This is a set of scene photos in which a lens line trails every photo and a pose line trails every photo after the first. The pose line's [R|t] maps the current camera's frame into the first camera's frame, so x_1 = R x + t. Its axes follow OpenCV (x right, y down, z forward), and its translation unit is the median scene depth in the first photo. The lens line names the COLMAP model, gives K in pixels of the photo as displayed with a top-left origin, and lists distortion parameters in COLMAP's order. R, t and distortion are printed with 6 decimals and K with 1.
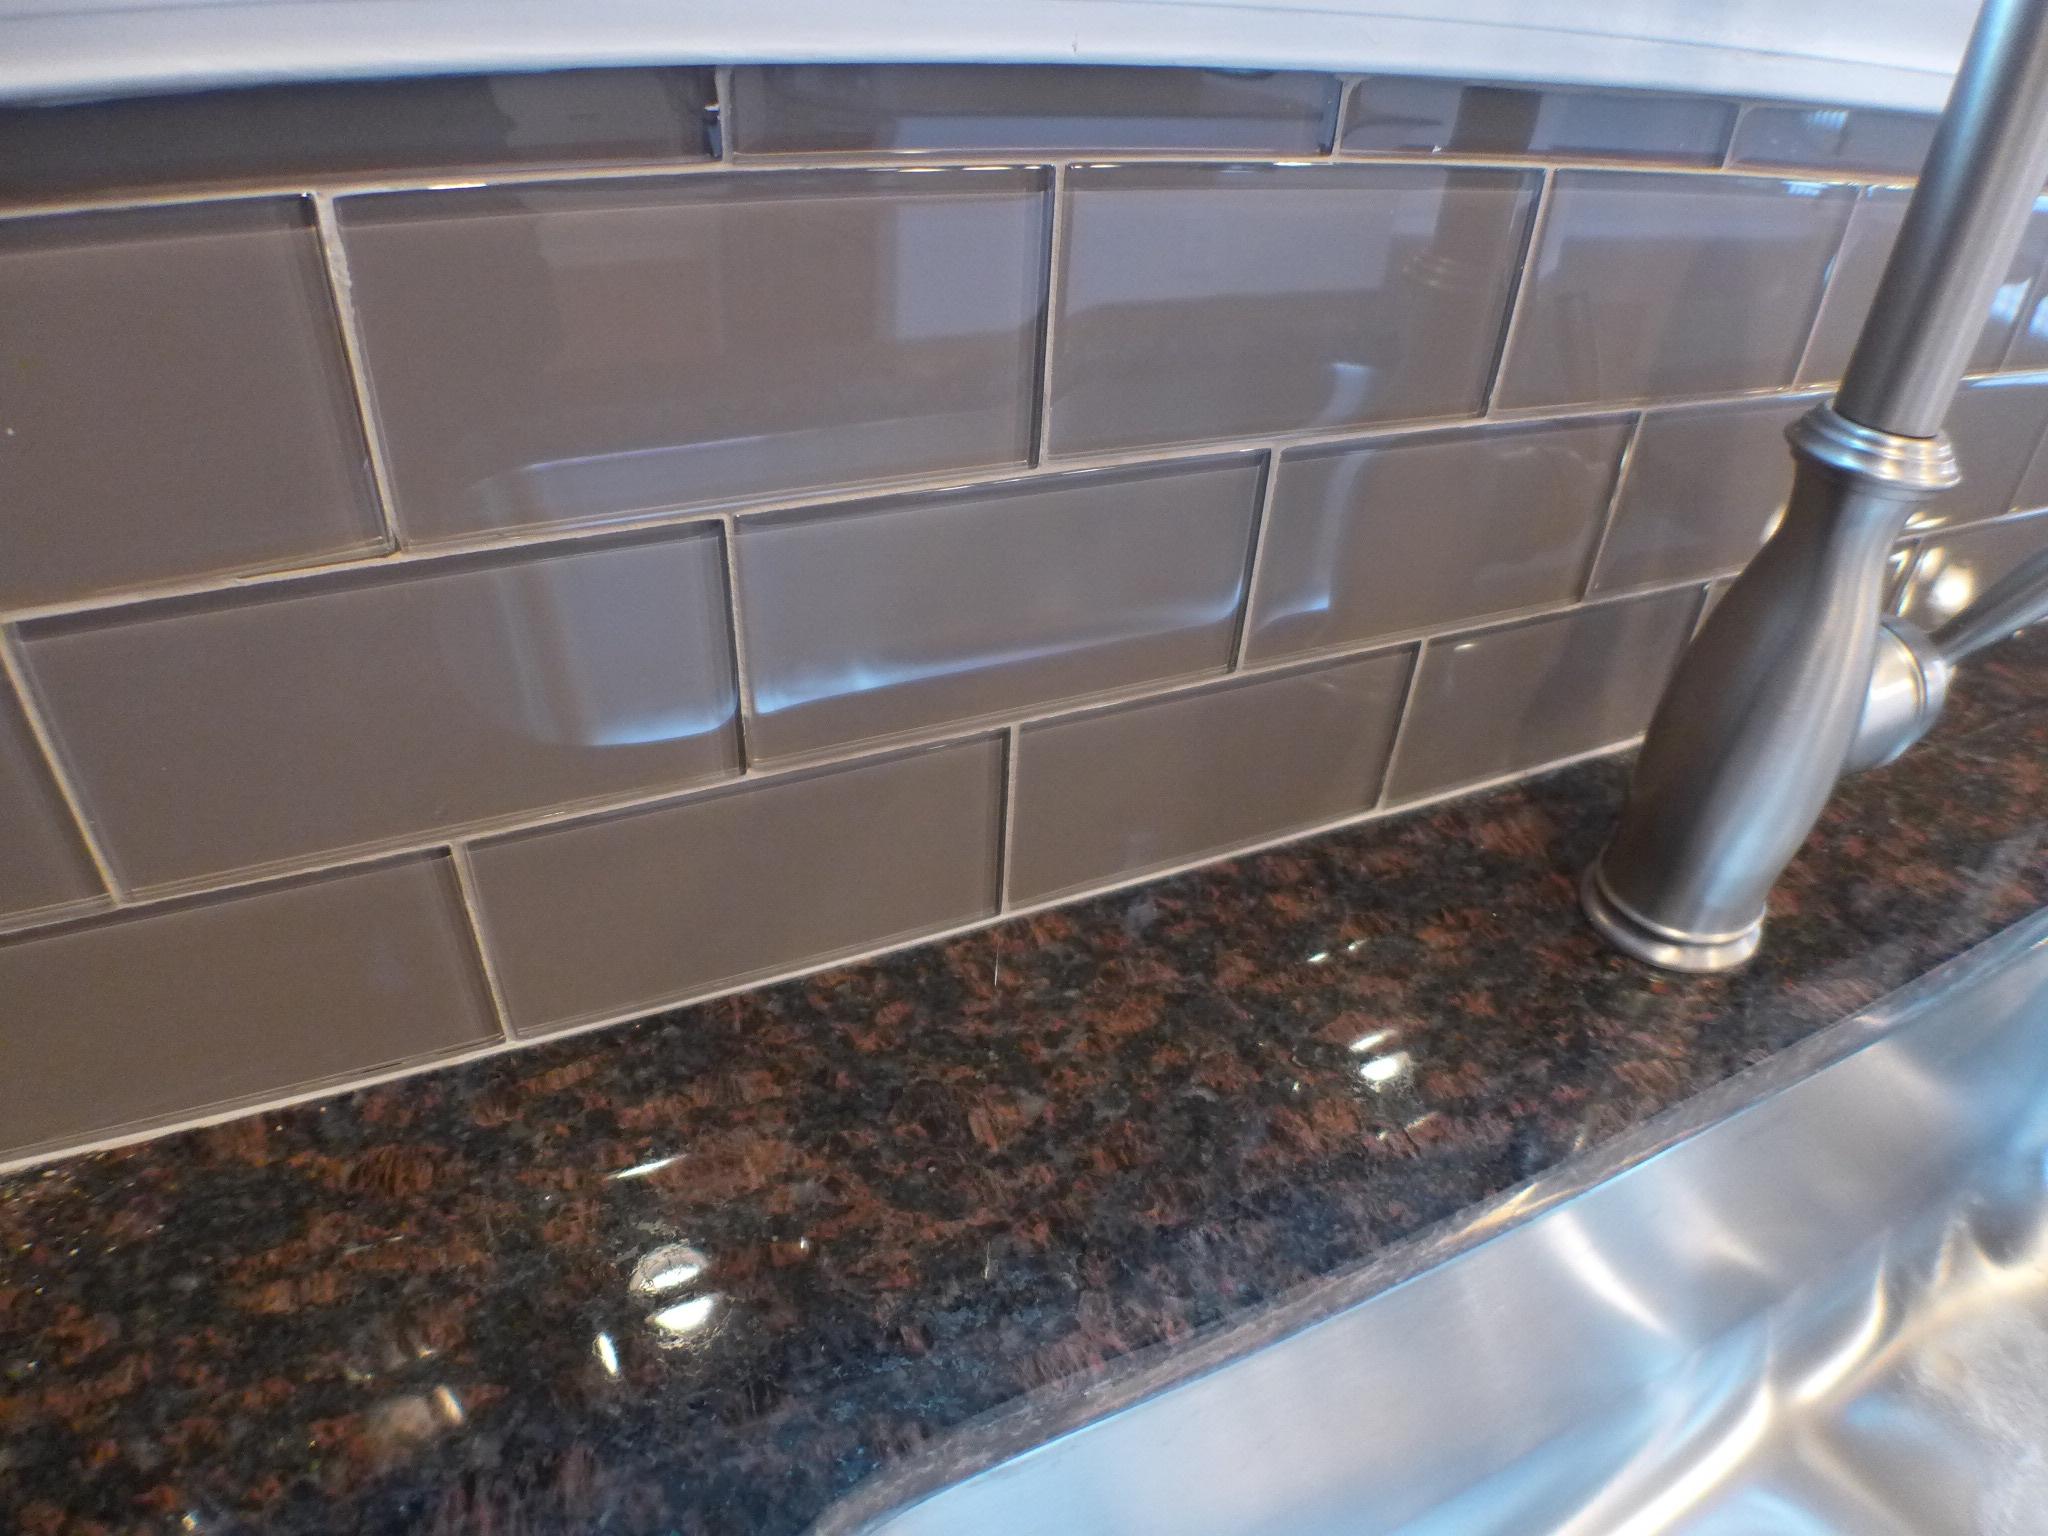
lens RADIAL K [[1257.0, 0, 1025.9], [0, 1257.0, 748.8], [0, 0, 1]] dist [-0.128937, 0.025994]
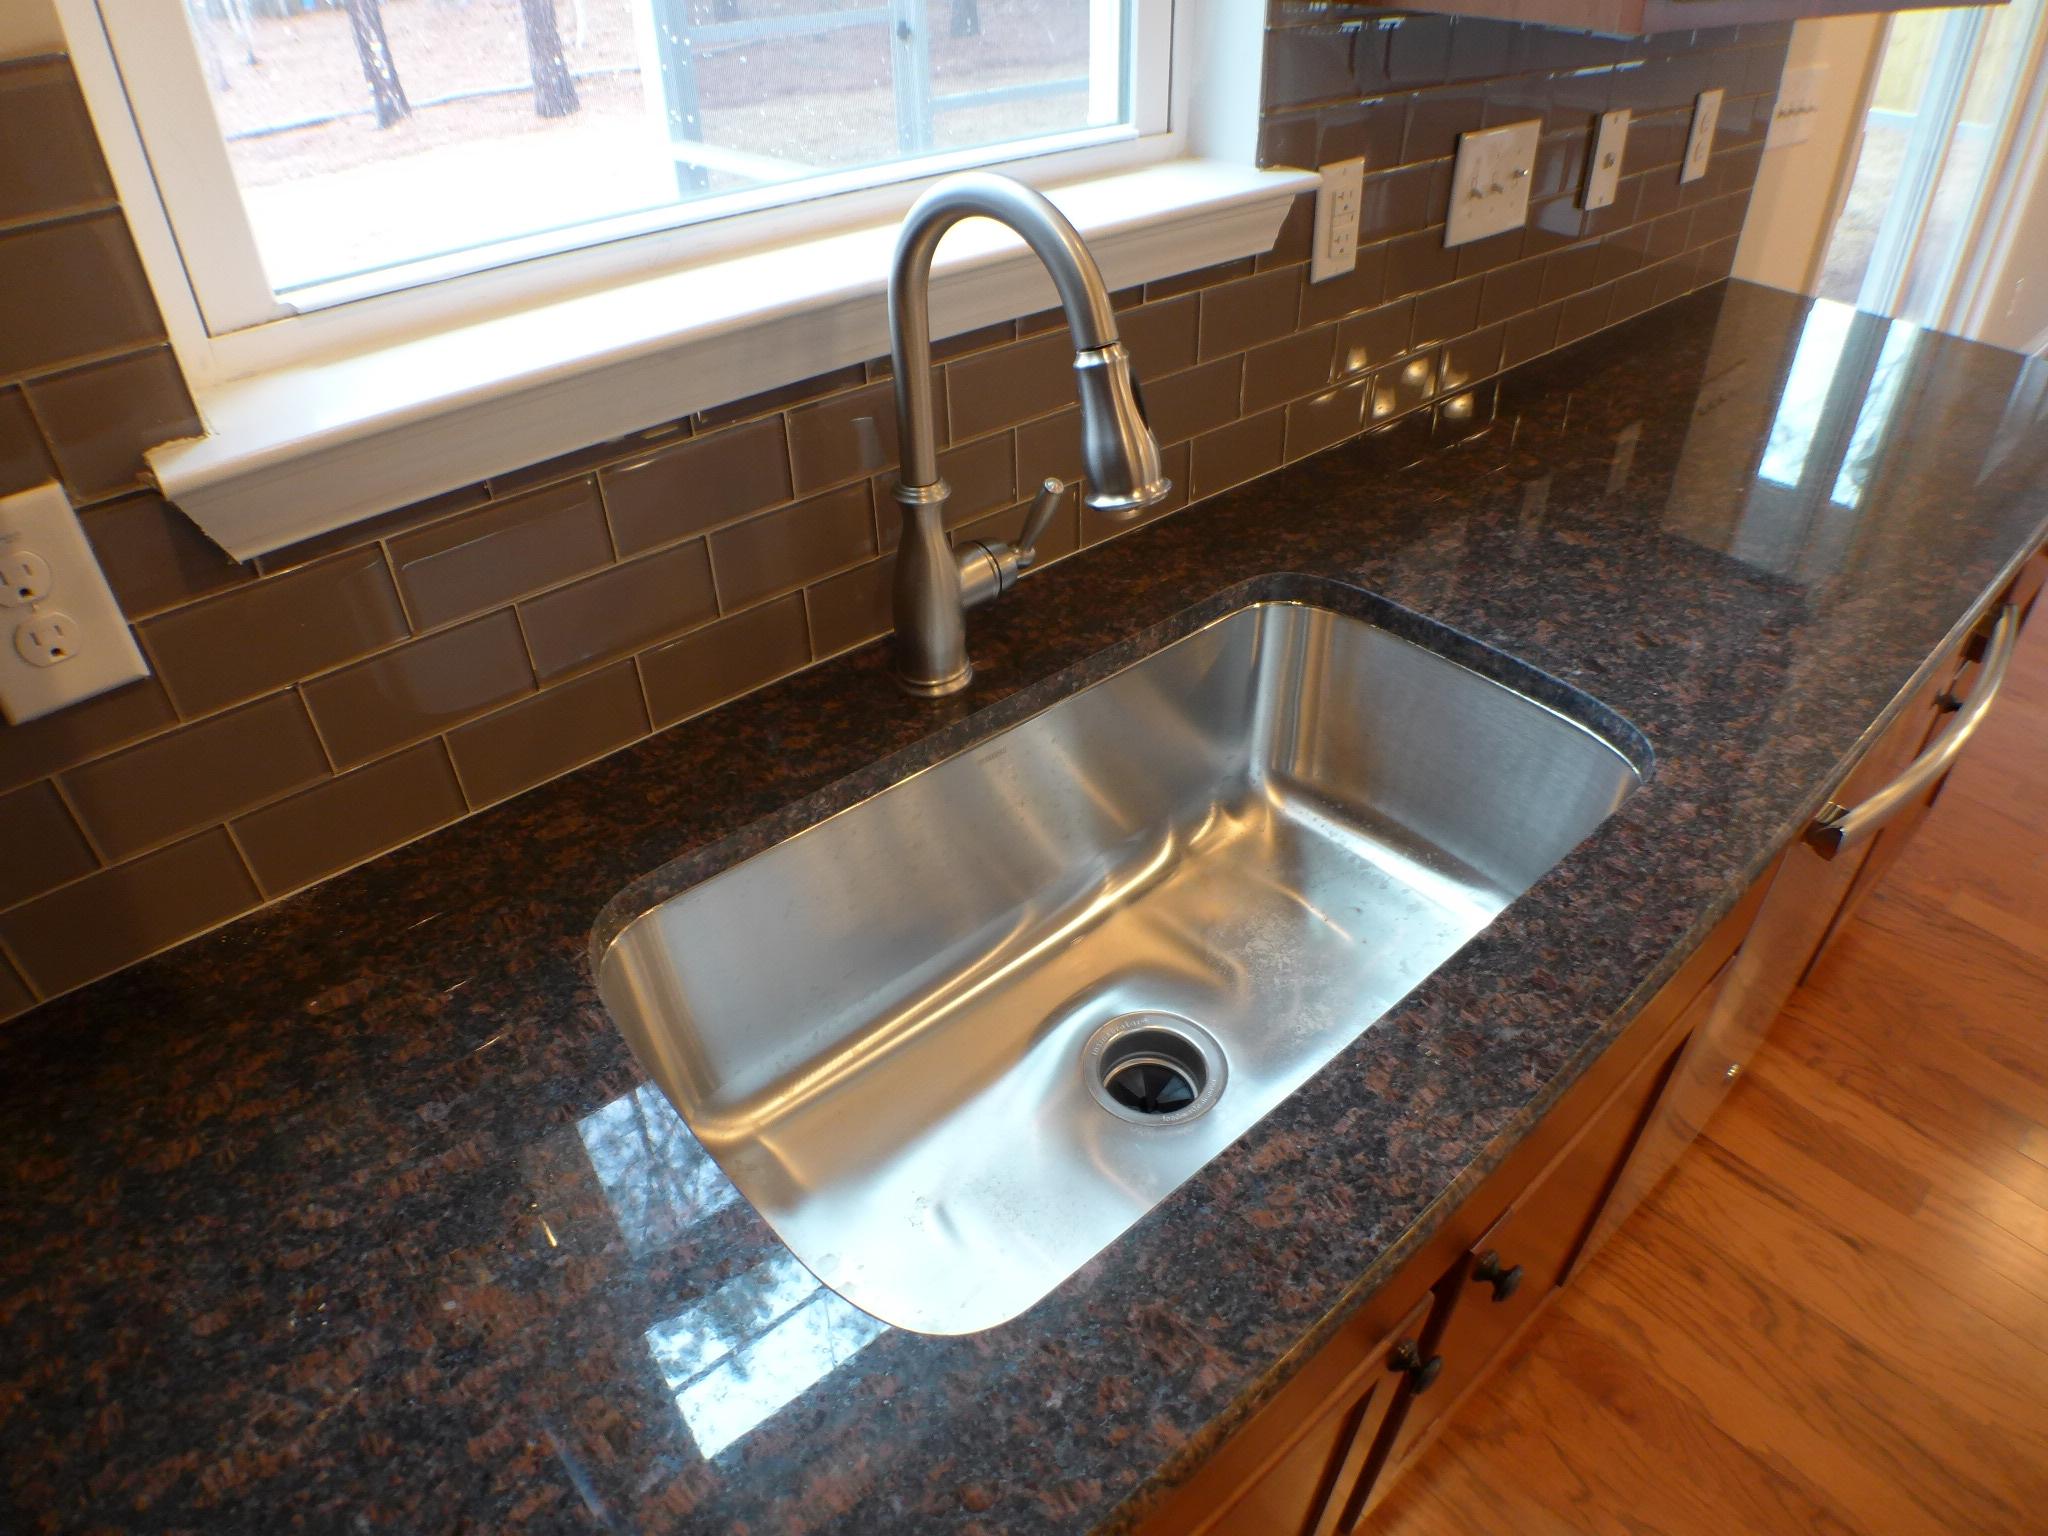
lens RADIAL K [[1257.0, 0, 1024.7], [0, 1257.0, 774.6], [0, 0, 1]] dist [-0.128937, 0.025994]
pose [[0.962516, -0.219876, 0.158800, 0.319788], [0.210066, 0.974703, 0.076338, 0.205145], [-0.171568, -0.040118, 0.984355, -1.777078]]
